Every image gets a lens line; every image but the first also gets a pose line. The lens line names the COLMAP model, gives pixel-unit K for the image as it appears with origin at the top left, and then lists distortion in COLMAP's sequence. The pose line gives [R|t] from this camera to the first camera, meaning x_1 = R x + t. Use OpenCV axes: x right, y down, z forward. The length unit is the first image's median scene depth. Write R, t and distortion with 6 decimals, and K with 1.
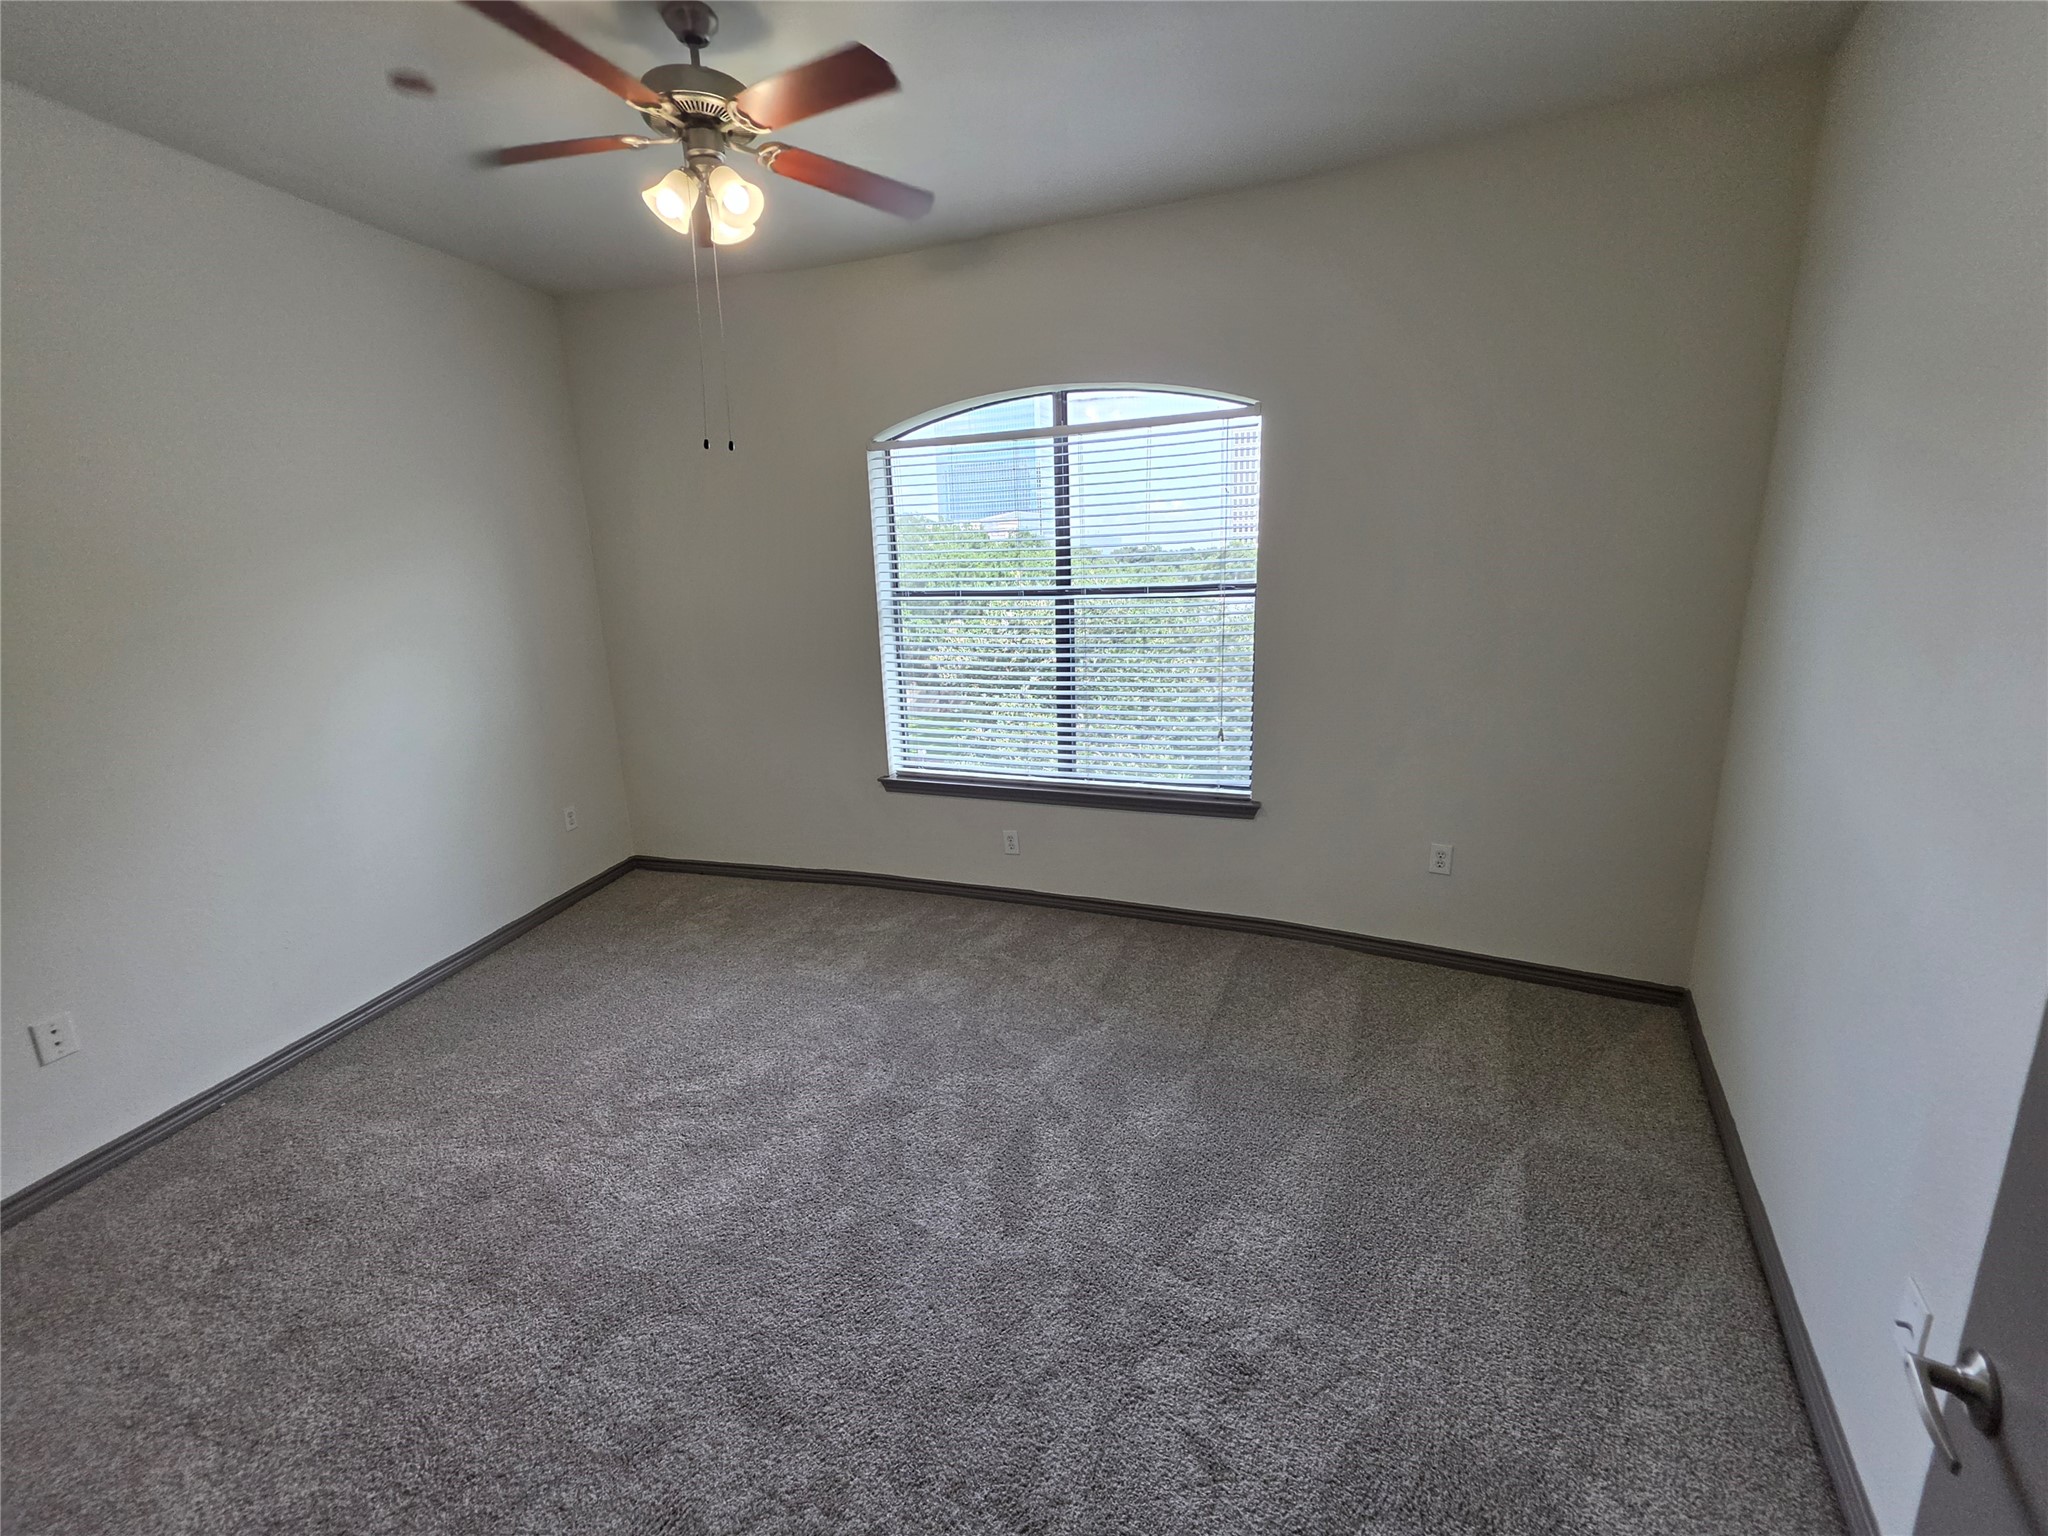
lens RADIAL K [[822.5, 0, 1013.7], [0, 822.5, 760.8], [0, 0, 1]] dist [-0.002673, 0.000317]
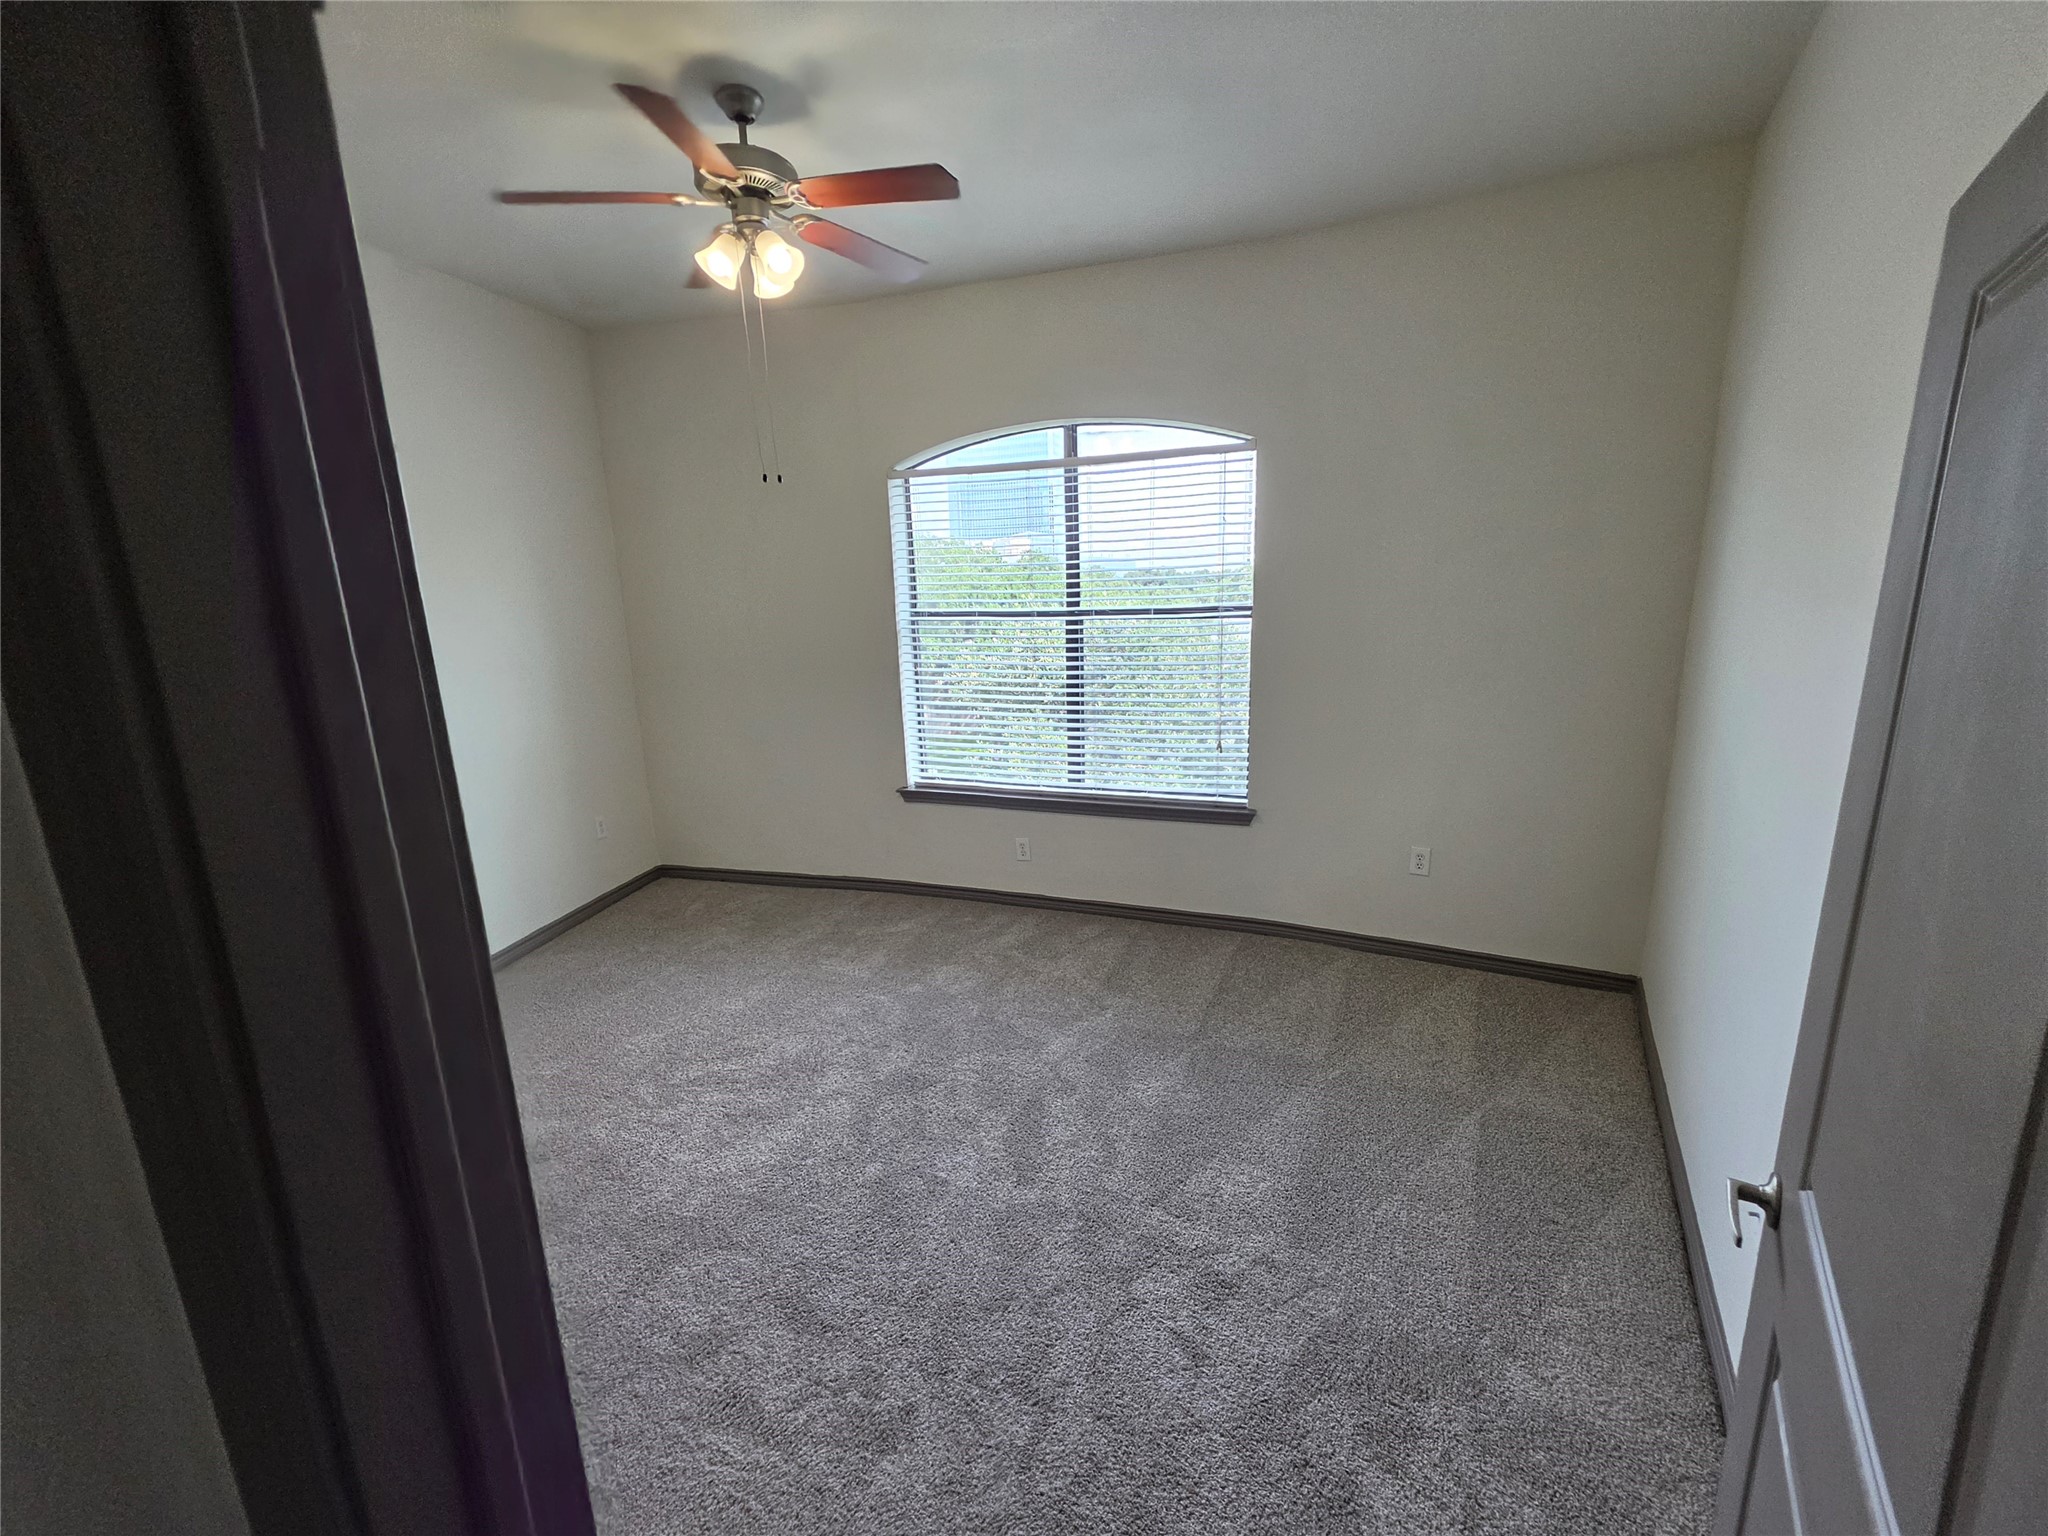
lens RADIAL K [[822.5, 0, 1040.4], [0, 822.5, 774.7], [0, 0, 1]] dist [-0.002673, 0.000317]
pose [[0.999829, 0.002103, 0.018387, -0.001267], [-0.001930, 0.999954, -0.009419, 0.025151], [-0.018406, 0.009382, 0.999787, -0.111172]]
